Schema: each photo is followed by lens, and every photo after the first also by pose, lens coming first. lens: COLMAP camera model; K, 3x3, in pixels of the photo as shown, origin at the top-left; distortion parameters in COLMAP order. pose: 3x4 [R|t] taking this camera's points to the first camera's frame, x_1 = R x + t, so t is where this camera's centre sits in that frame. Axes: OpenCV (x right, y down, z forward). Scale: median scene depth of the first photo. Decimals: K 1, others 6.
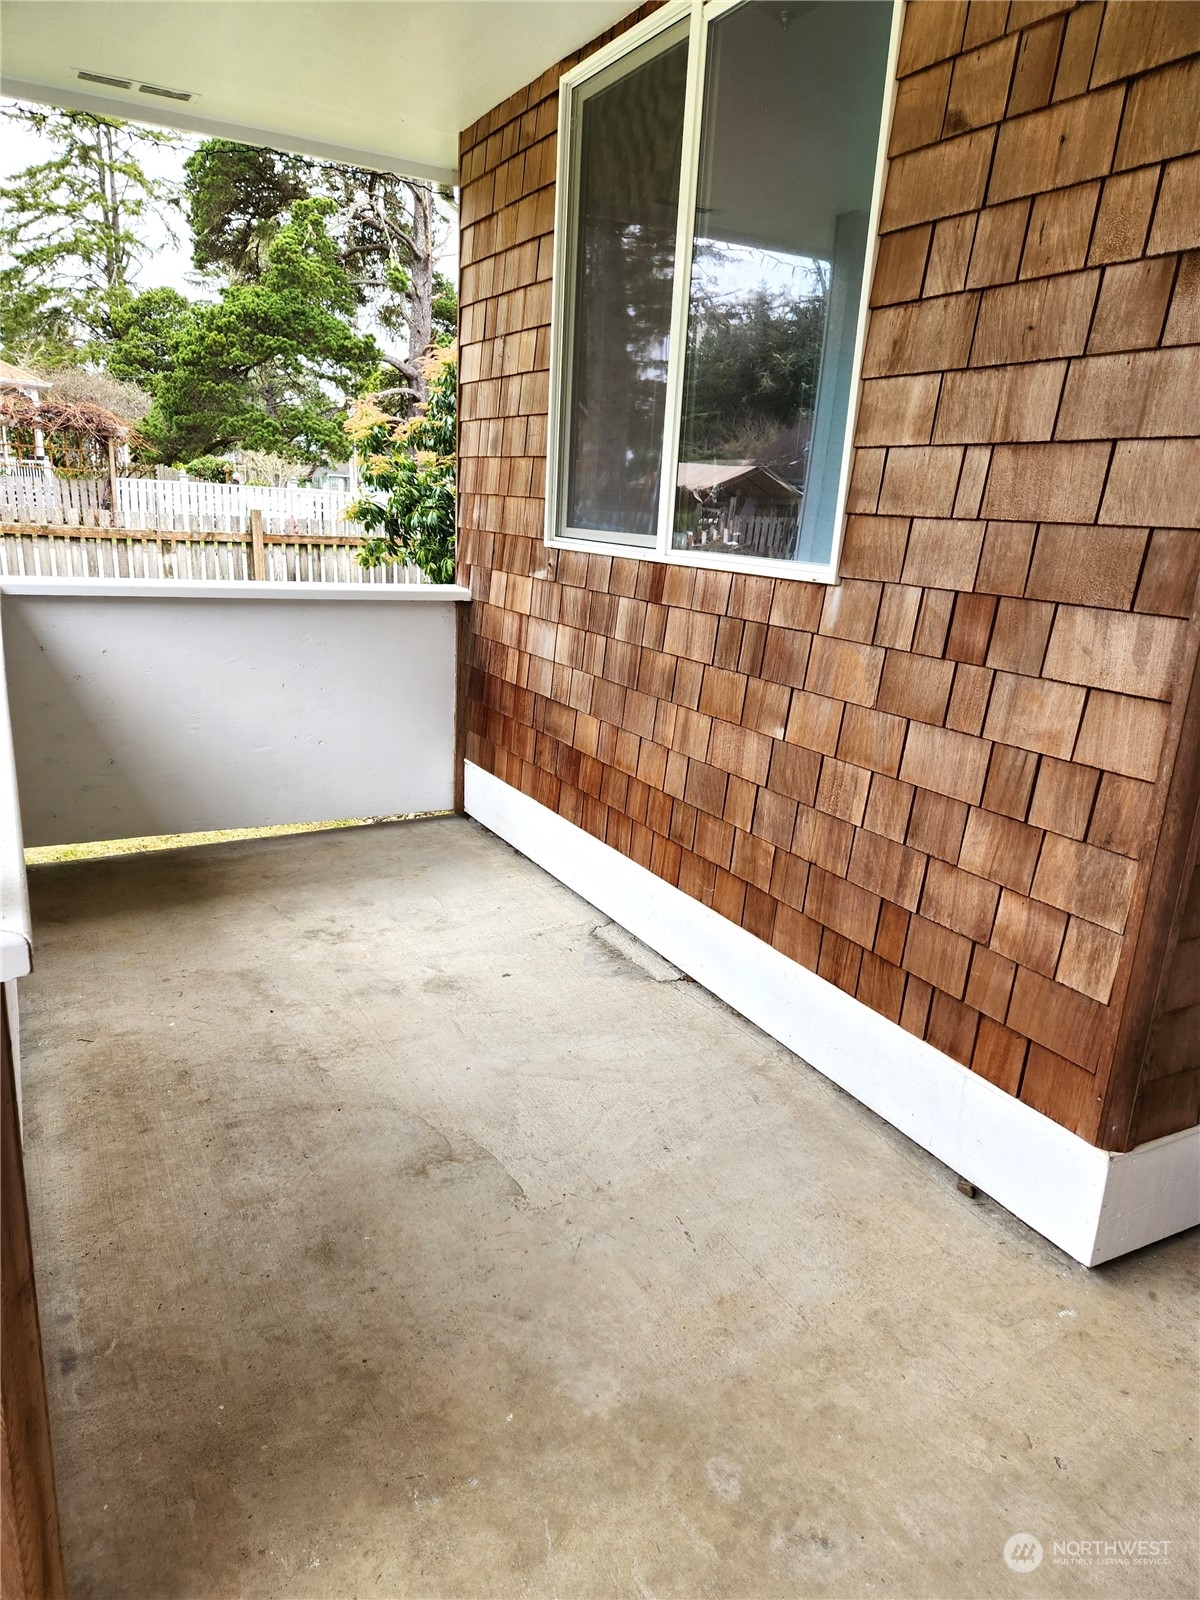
lens RADIAL K [[1066.6, 0, 604.5], [0, 1066.6, 818.1], [0, 0, 1]] dist [0.081264, -0.061167]
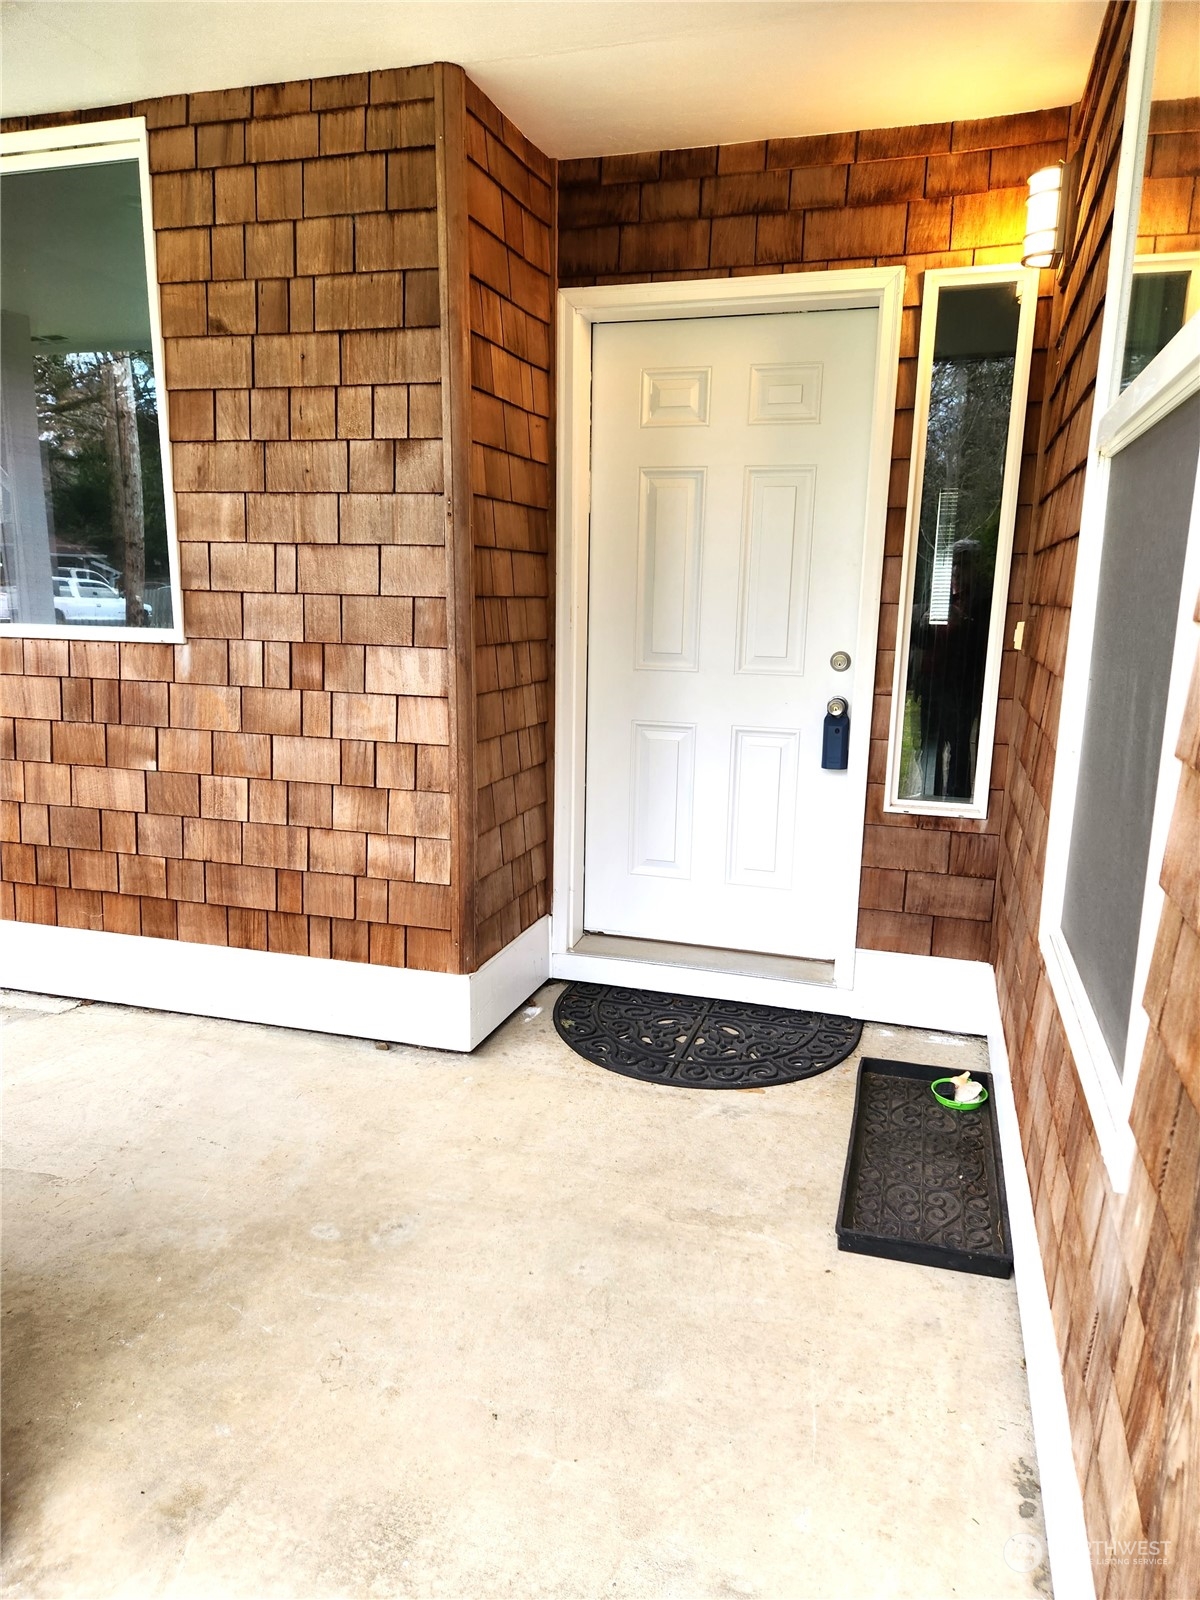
lens RADIAL K [[1066.6, 0, 604.5], [0, 1066.6, 818.1], [0, 0, 1]] dist [0.081264, -0.061167]
pose [[0.718171, -0.183323, 0.671285, -0.391106], [0.216903, 0.975588, 0.034374, 0.063209], [-0.661199, 0.120917, 0.740402, -0.325310]]
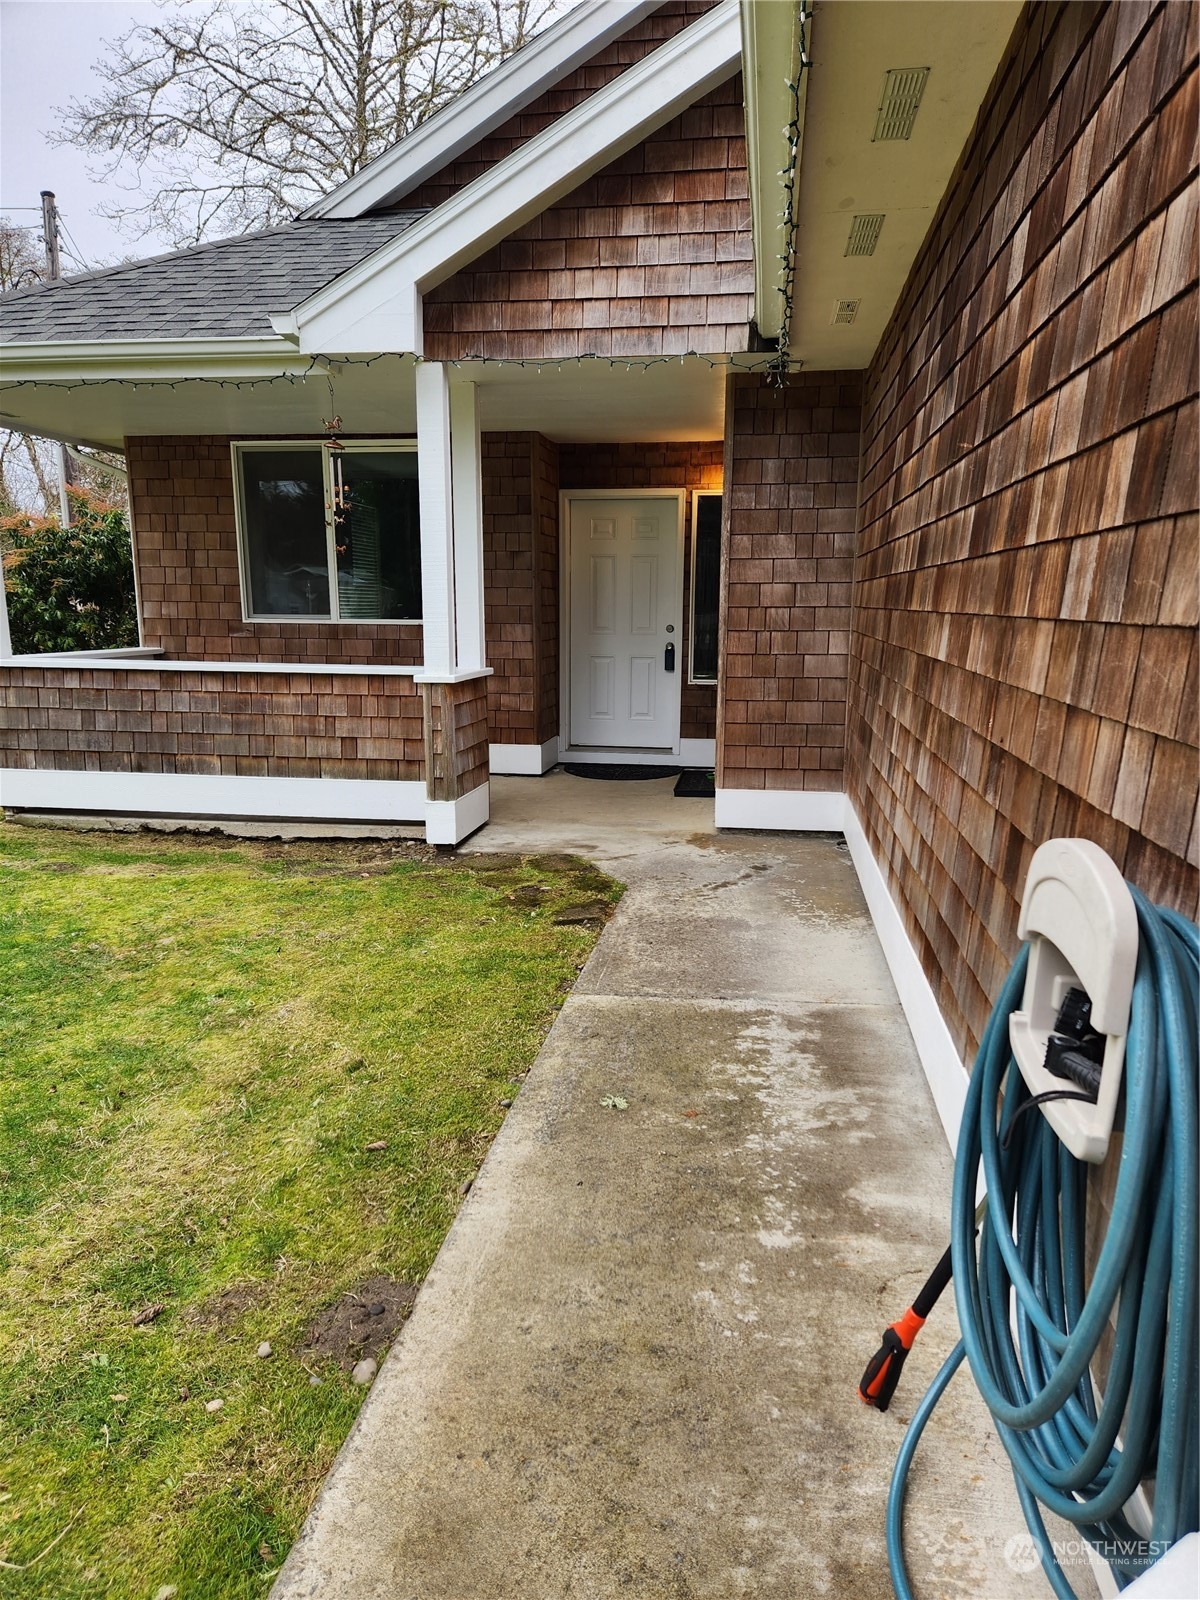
lens RADIAL K [[1066.6, 0, 604.5], [0, 1066.6, 818.1], [0, 0, 1]] dist [0.081264, -0.061167]
pose [[0.607224, -0.203633, 0.767993, -2.562881], [0.248599, 0.966760, 0.059778, 0.370924], [-0.754638, 0.154623, 0.637663, -1.776373]]
